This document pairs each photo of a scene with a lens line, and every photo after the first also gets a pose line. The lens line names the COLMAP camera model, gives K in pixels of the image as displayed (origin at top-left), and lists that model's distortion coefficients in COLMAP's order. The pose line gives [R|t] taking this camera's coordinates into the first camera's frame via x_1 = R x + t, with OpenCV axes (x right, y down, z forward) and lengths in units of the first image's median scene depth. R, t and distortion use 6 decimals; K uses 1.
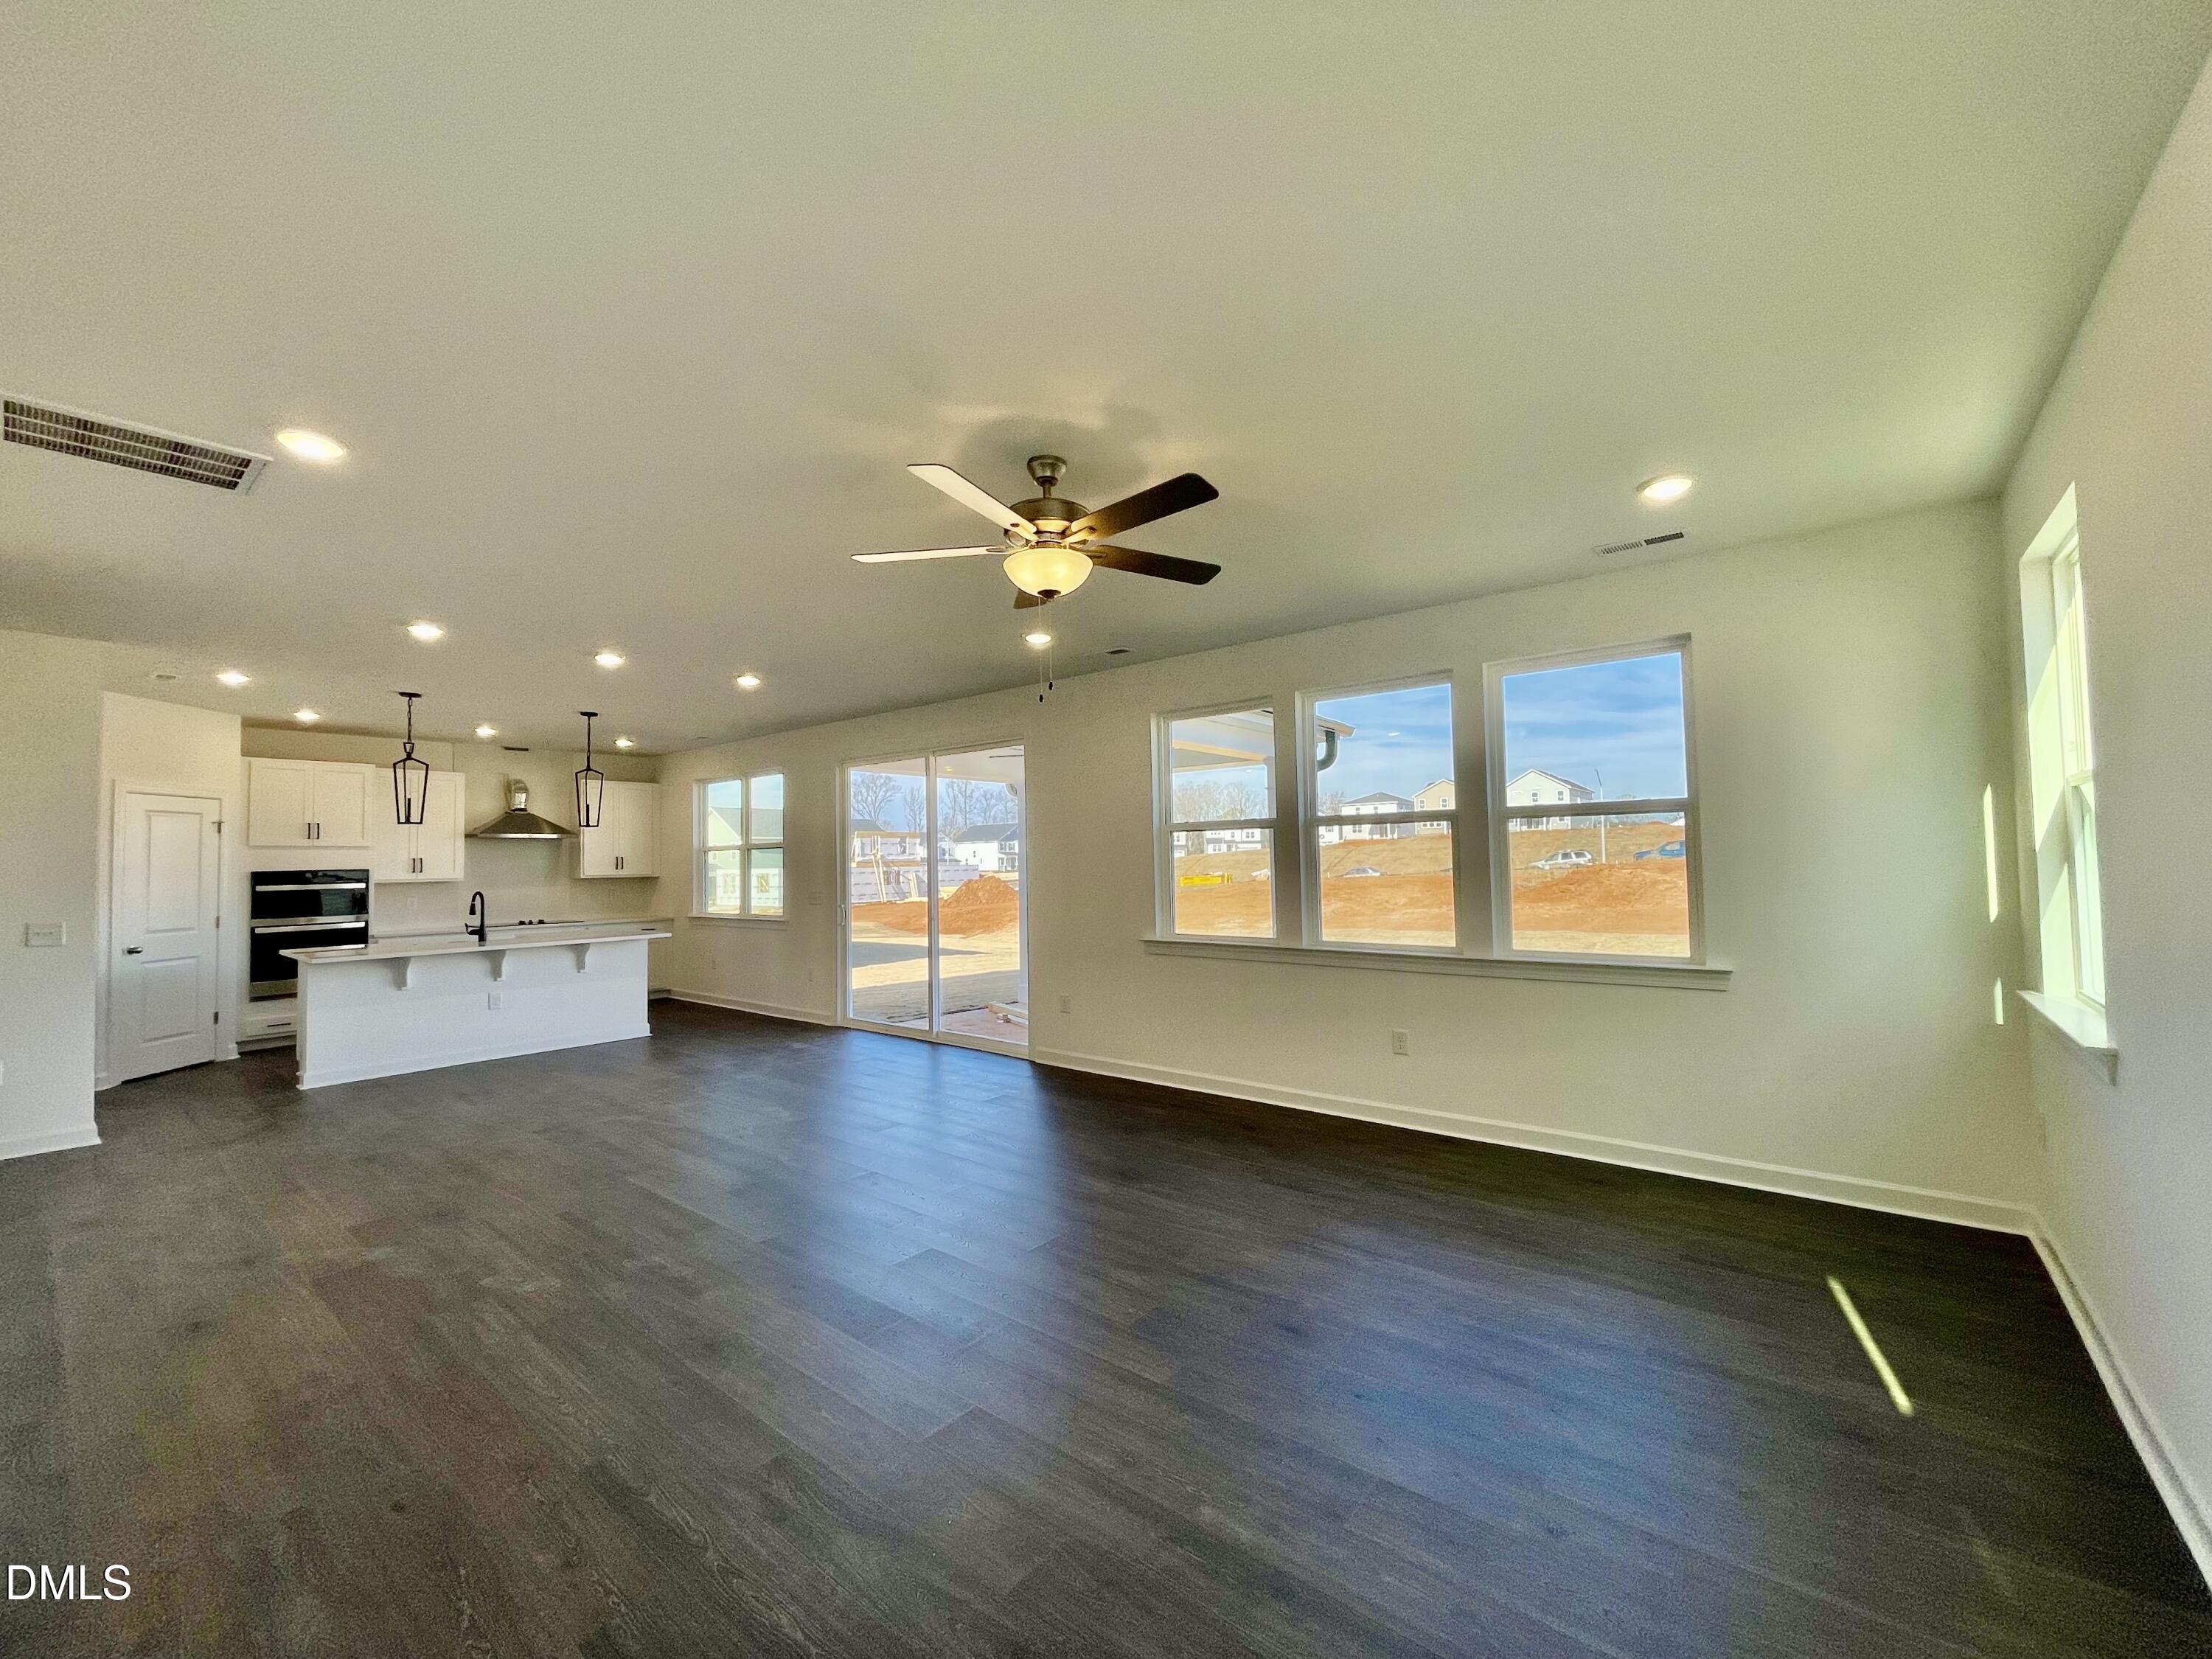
lens RADIAL K [[871.9, 0, 1092.9], [0, 871.9, 832.0], [0, 0, 1]] dist [0.002679, 0.000439]
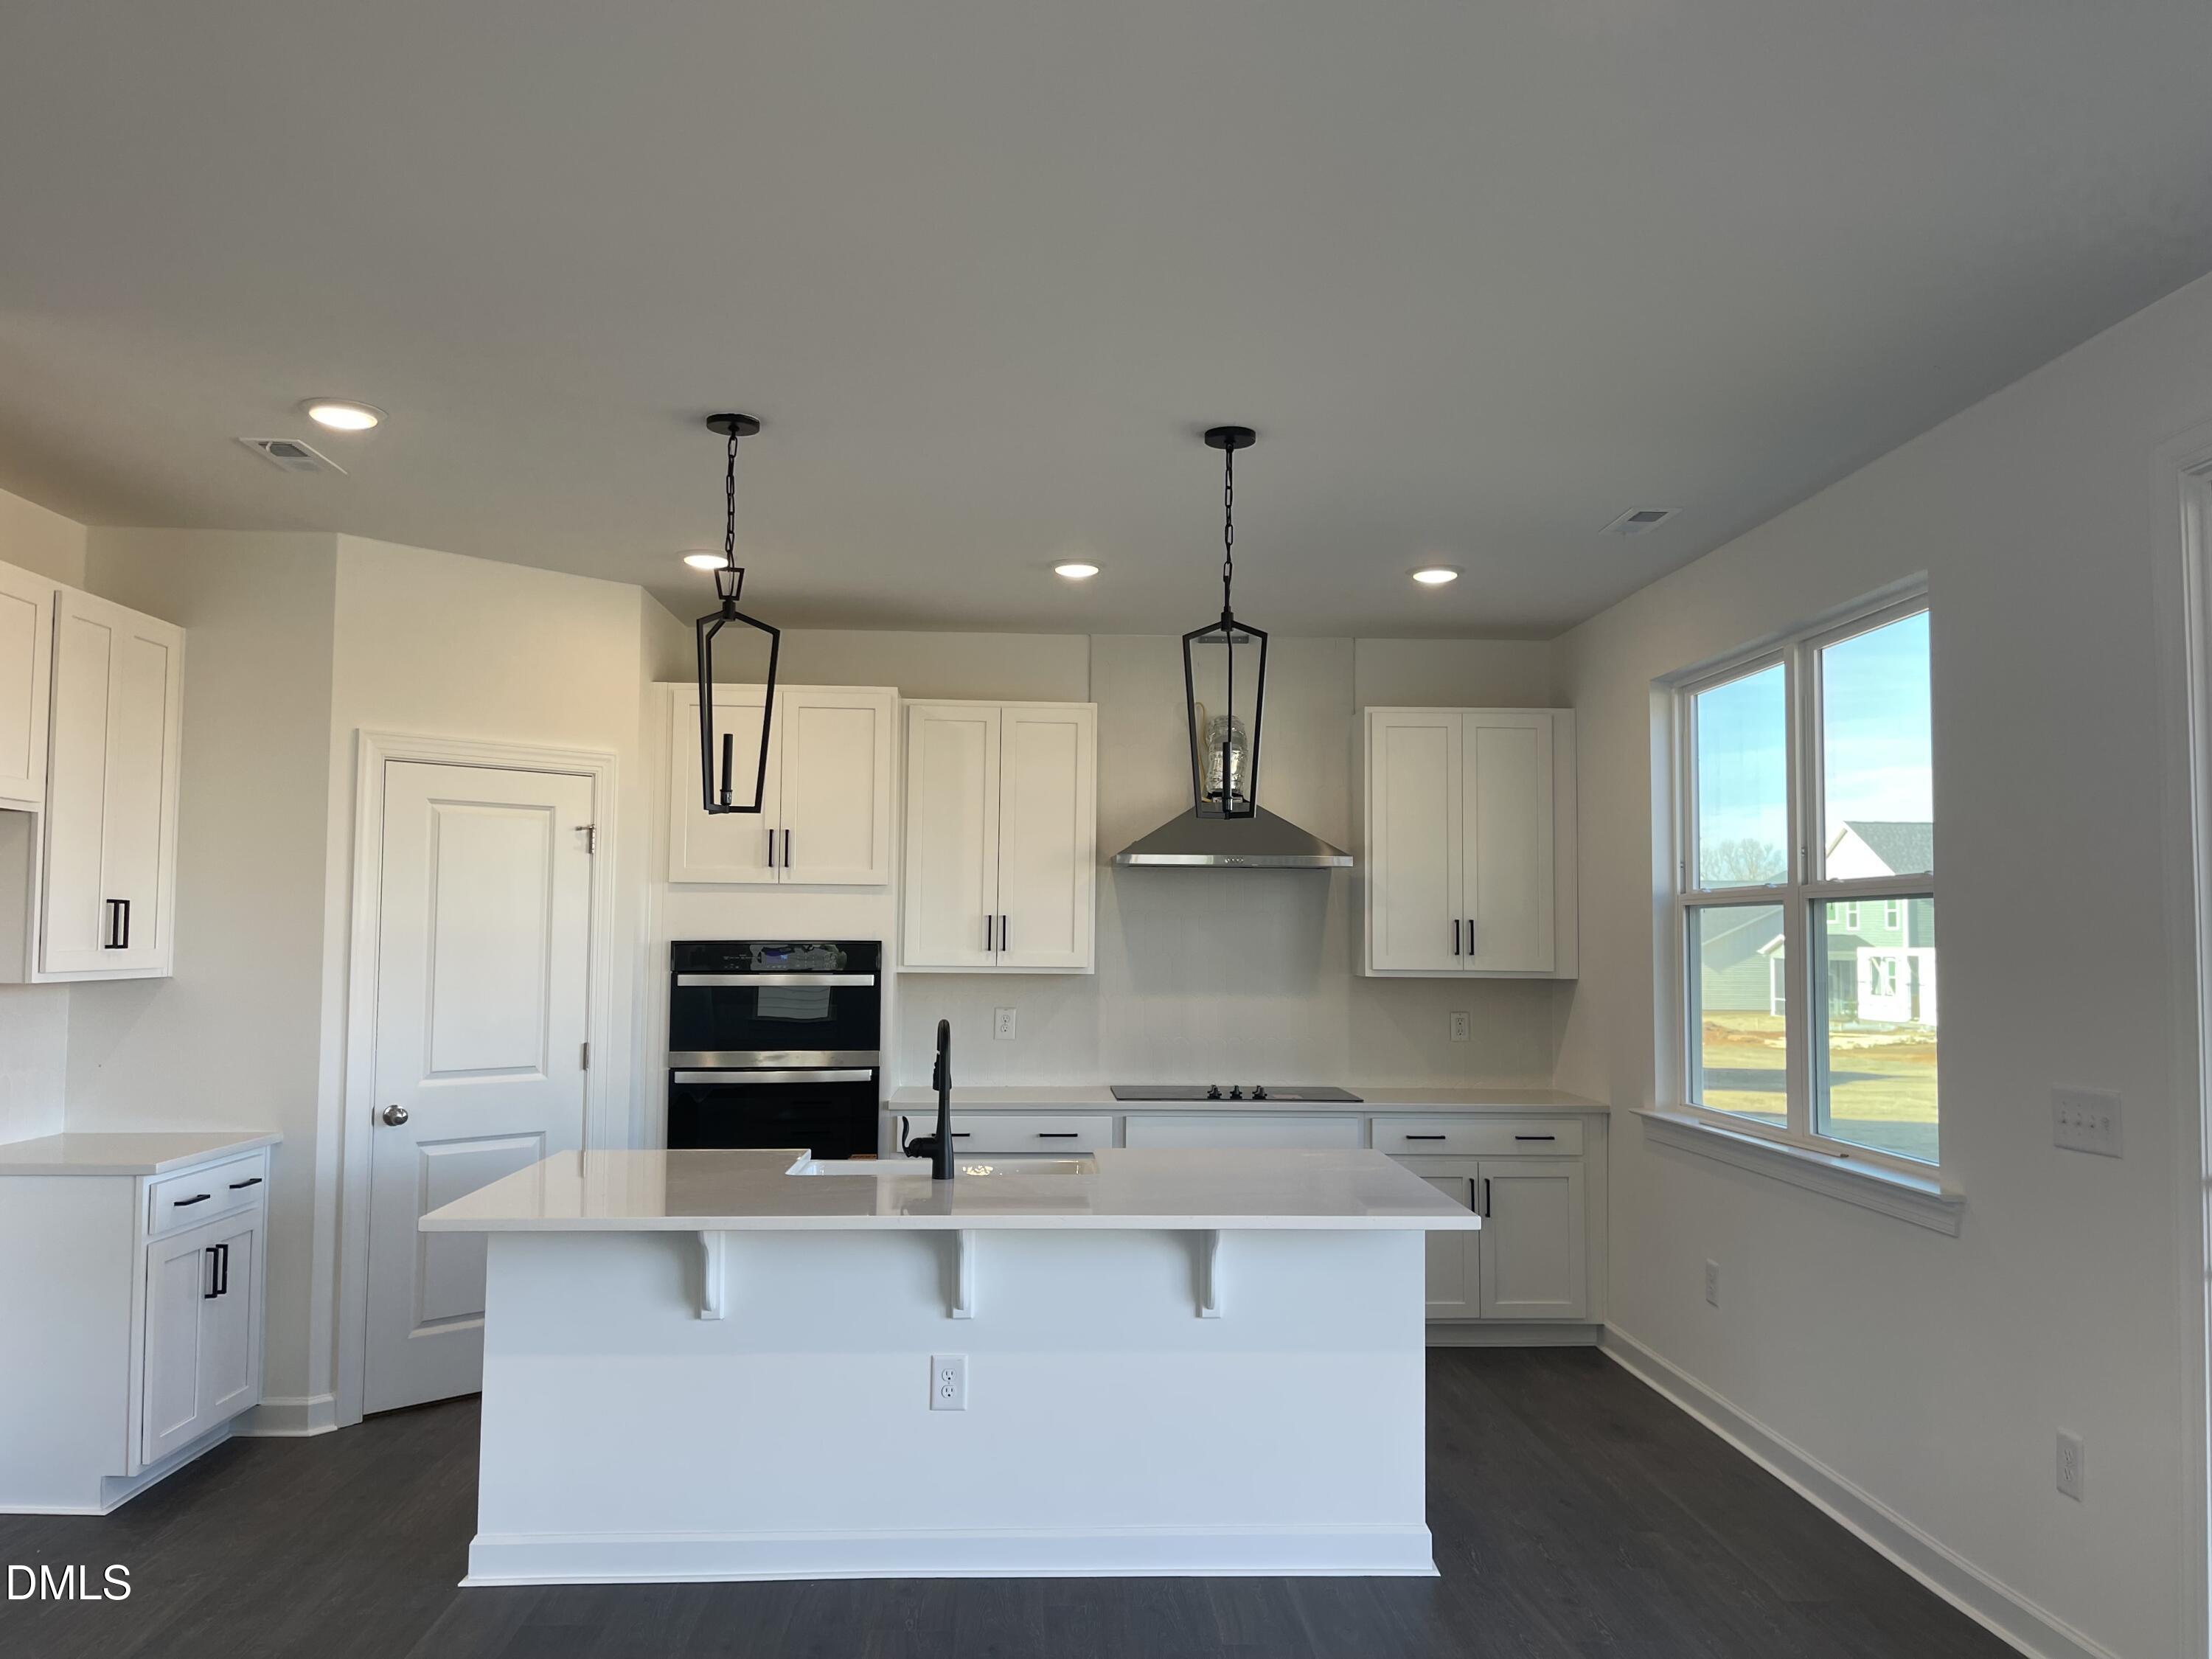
lens RADIAL K [[1662.3, 0, 1107.9], [0, 1662.3, 847.7], [0, 0, 1]] dist [0.056657, -0.083174]
pose [[0.674364, -0.015264, -0.738241, -0.164385], [0.004666, 0.999854, -0.016411, 0.011274], [0.738384, 0.007623, 0.674337, 0.506105]]
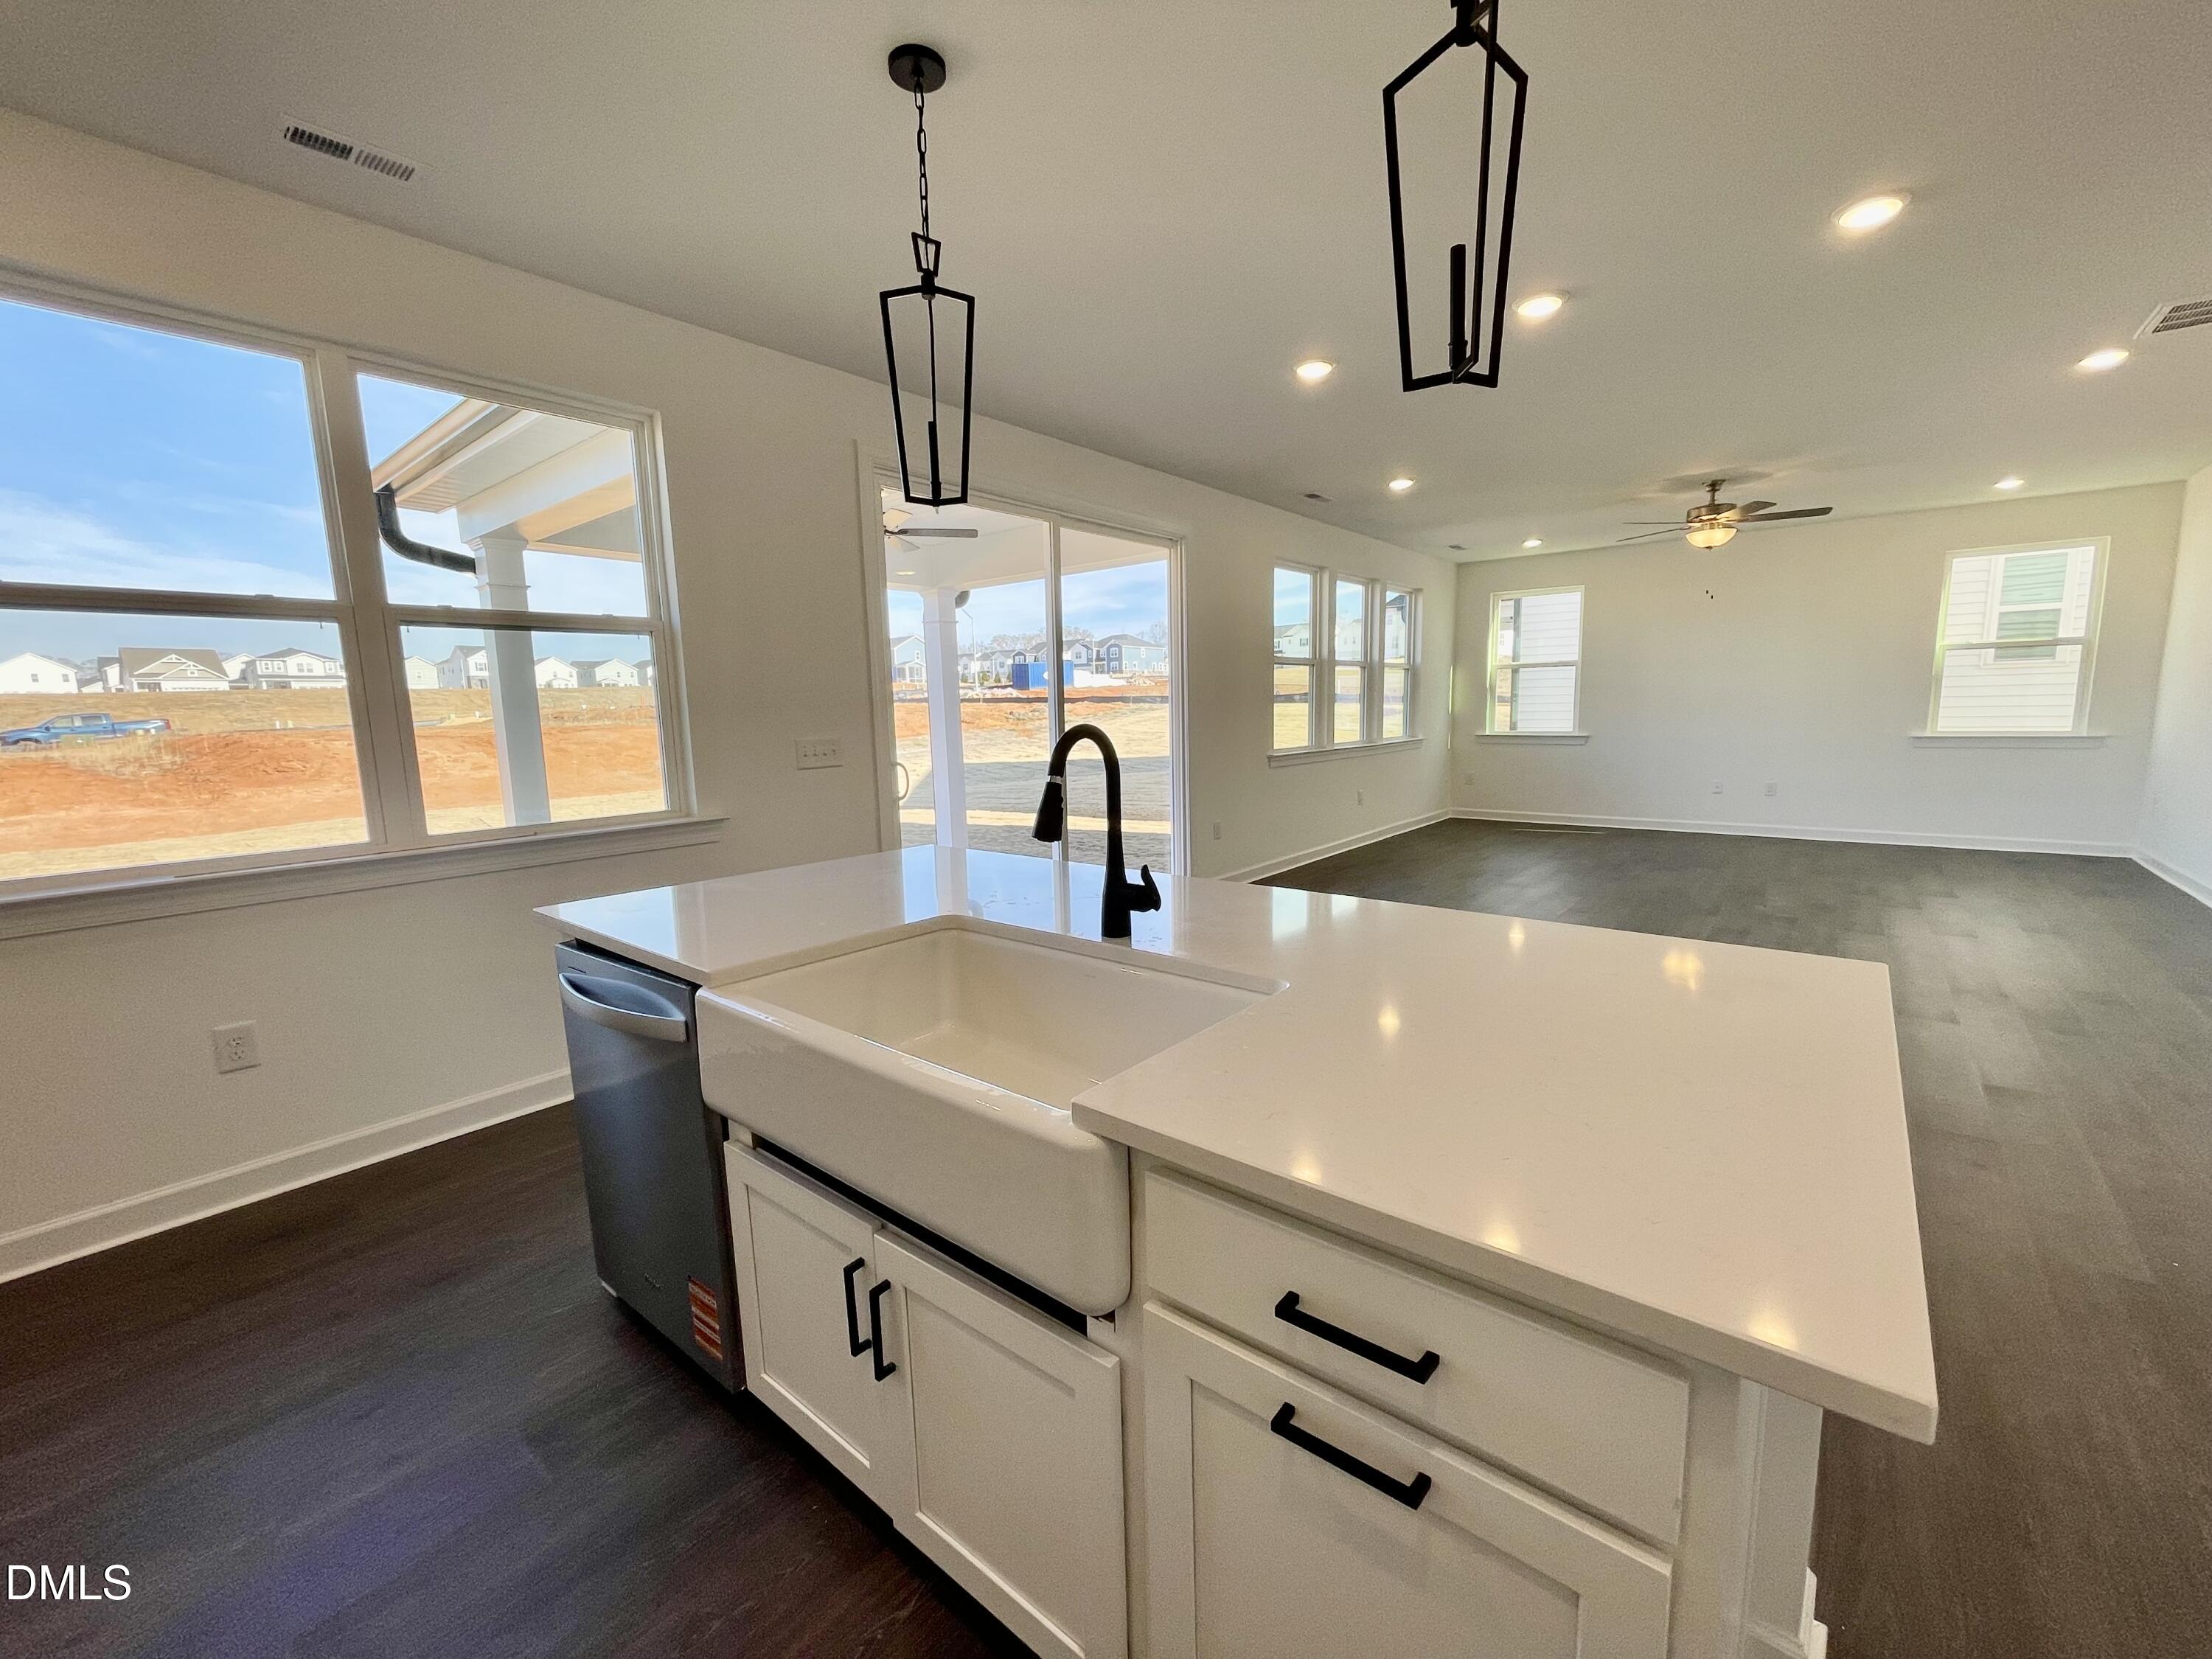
lens RADIAL K [[893.0, 0, 1111.9], [0, 893.0, 830.3], [0, 0, 1]] dist [-0.001486, 0.000022]
pose [[-0.006840, -0.118260, 0.992959, -0.752444], [-0.010136, 0.992940, 0.118188, 0.055058], [-0.999925, -0.009257, -0.007991, 0.805857]]
